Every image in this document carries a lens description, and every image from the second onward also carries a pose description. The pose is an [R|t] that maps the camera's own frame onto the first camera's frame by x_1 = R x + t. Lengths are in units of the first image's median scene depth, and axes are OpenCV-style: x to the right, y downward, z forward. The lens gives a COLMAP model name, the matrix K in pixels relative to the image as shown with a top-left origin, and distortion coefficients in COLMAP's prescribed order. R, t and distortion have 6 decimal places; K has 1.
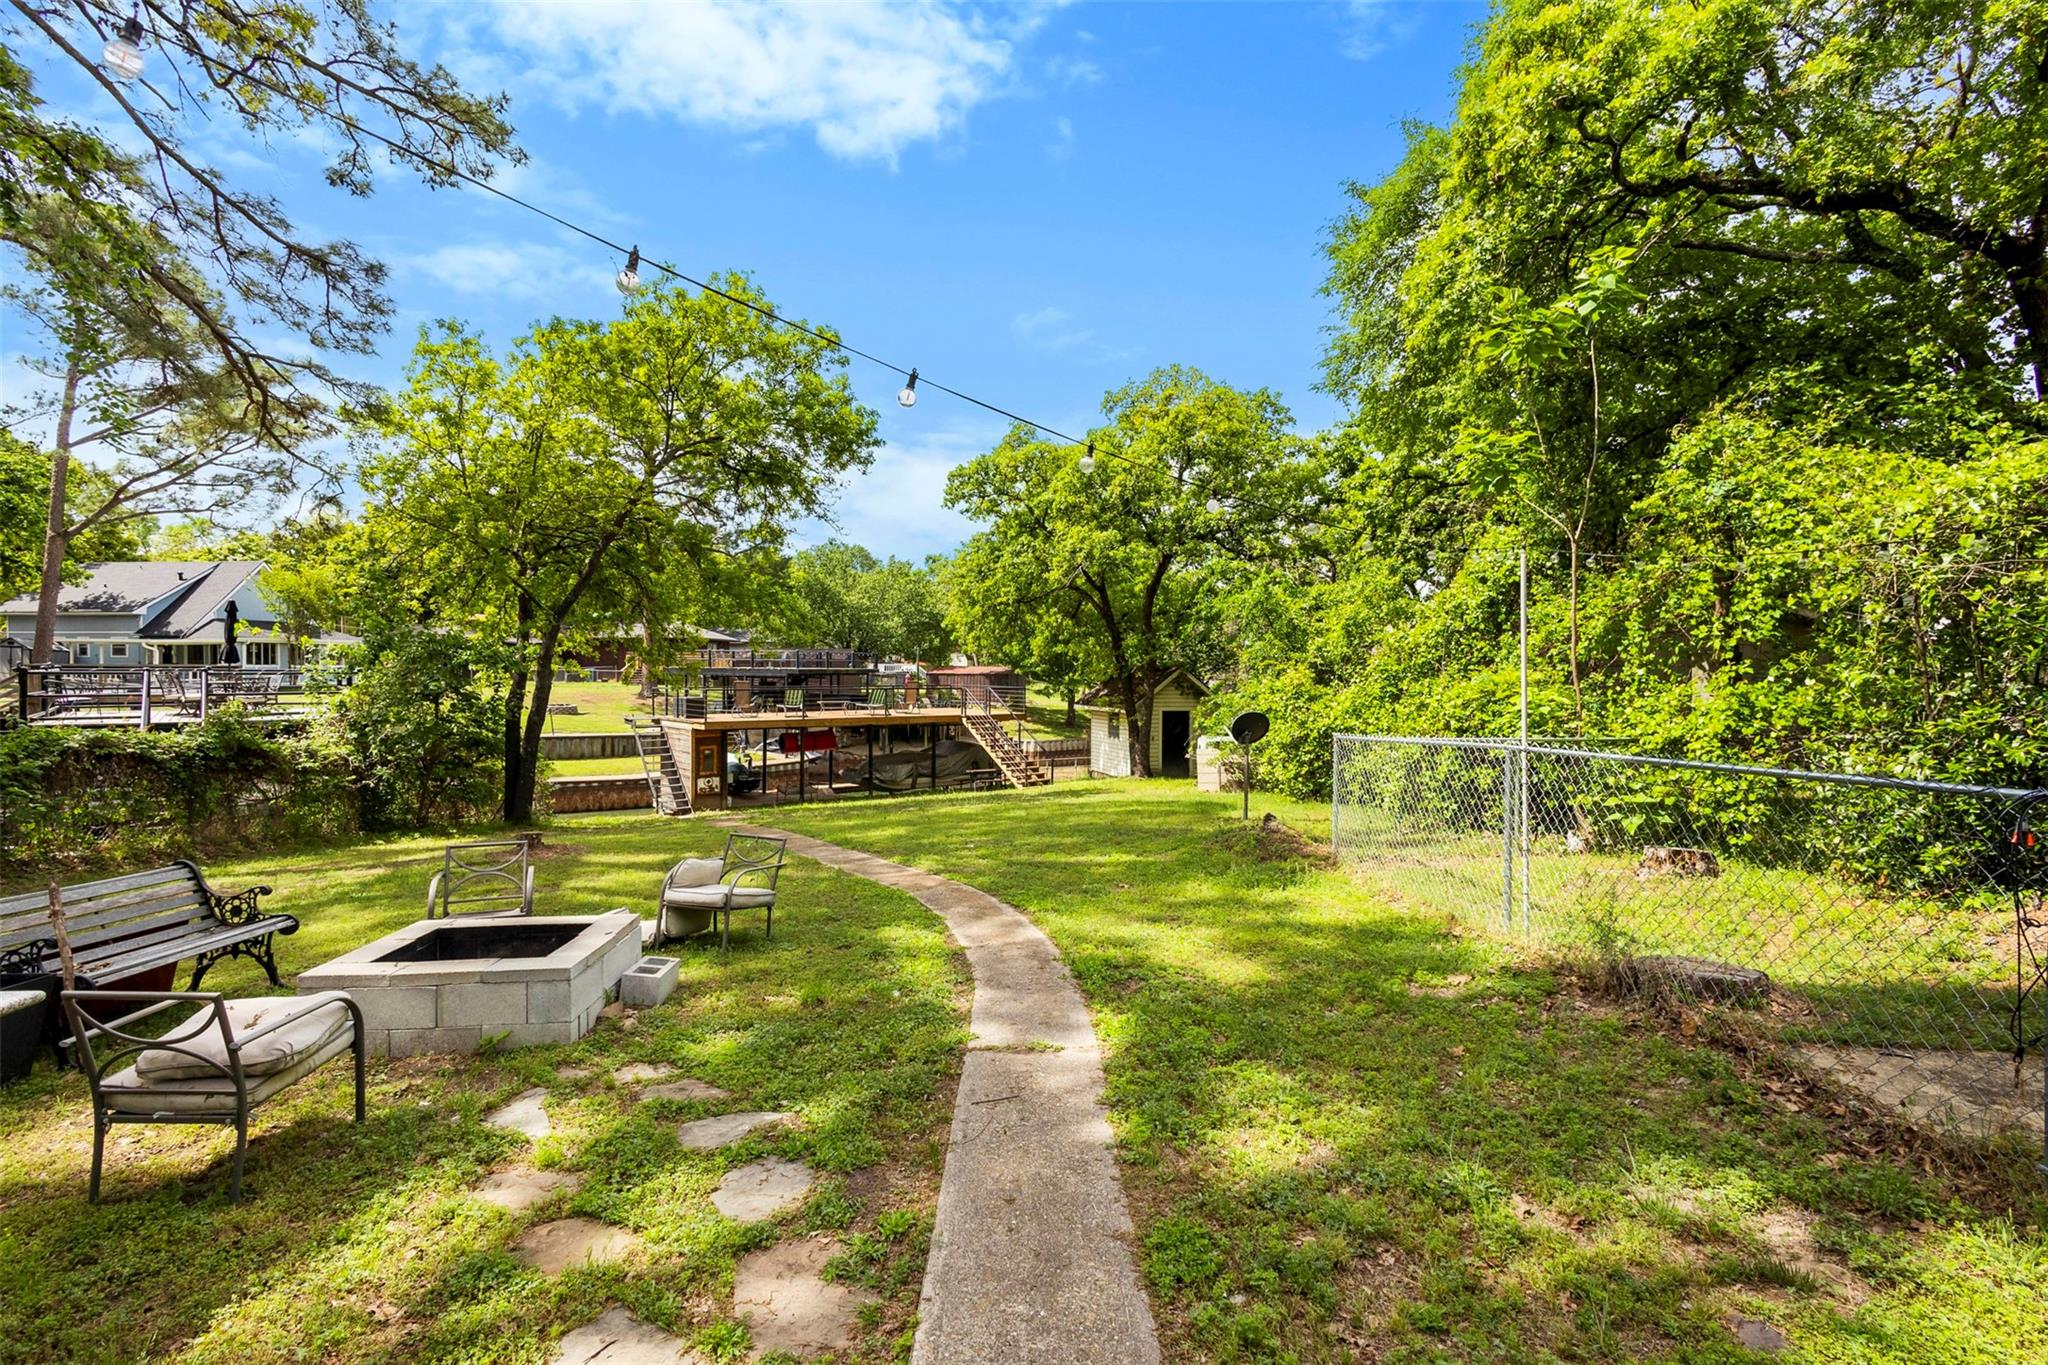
lens RADIAL K [[954.2, 0, 1017.9], [0, 954.2, 672.2], [0, 0, 1]] dist [0.000936, -0.000116]
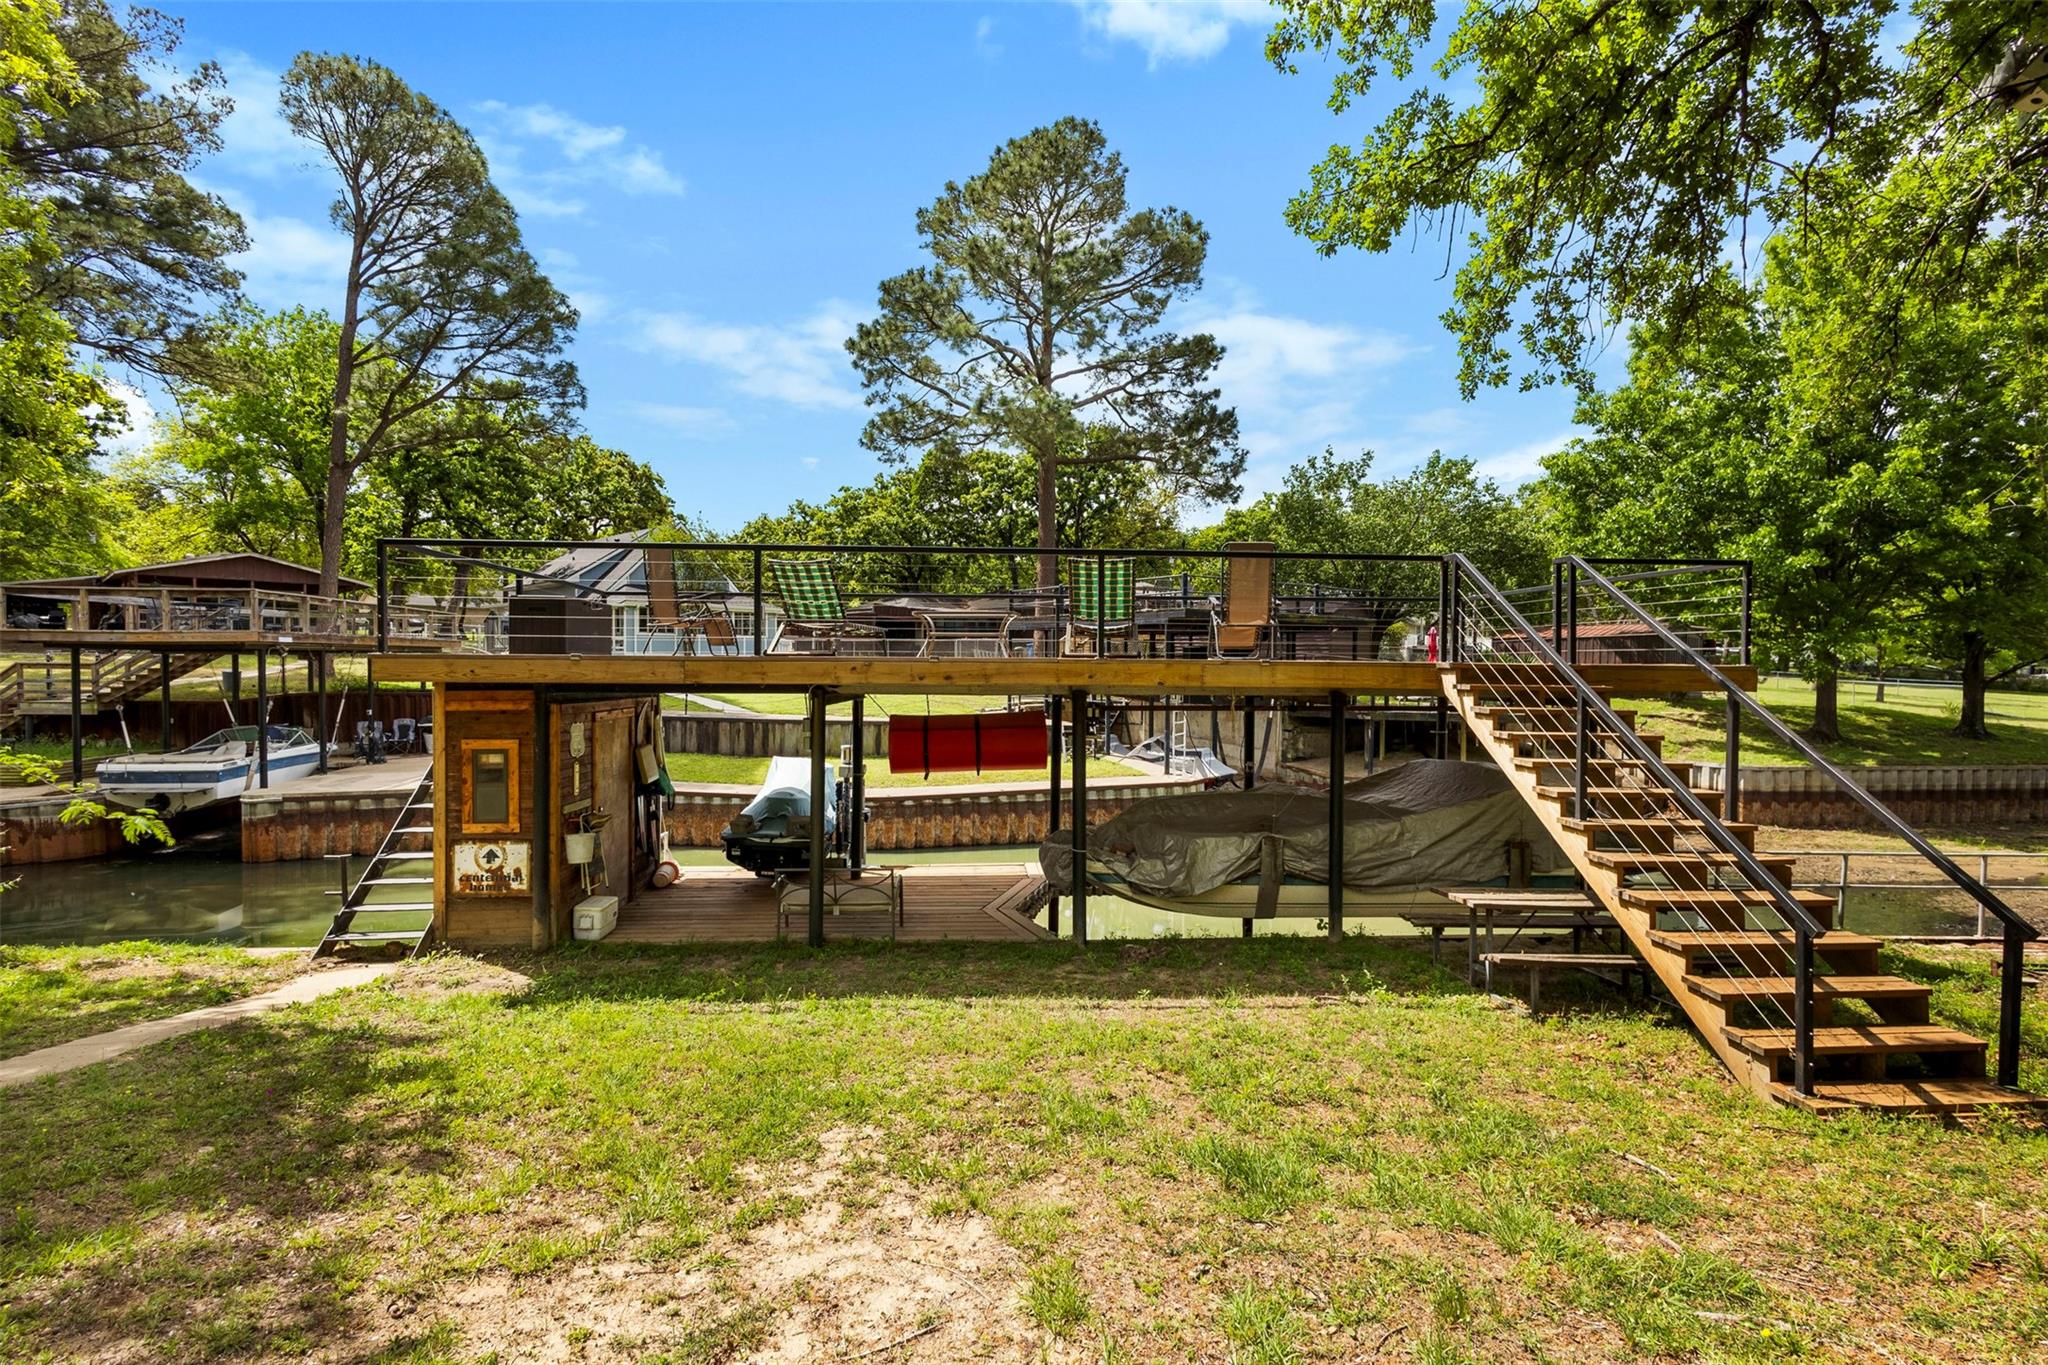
lens RADIAL K [[917.5, 0, 1020.3], [0, 917.5, 676.2], [0, 0, 1]] dist [0.011692, 0.000265]
pose [[0.826058, 0.002506, -0.563579, -0.013845], [-0.002566, 0.999996, 0.000686, 0.049526], [0.563579, 0.000880, 0.826062, 0.751633]]
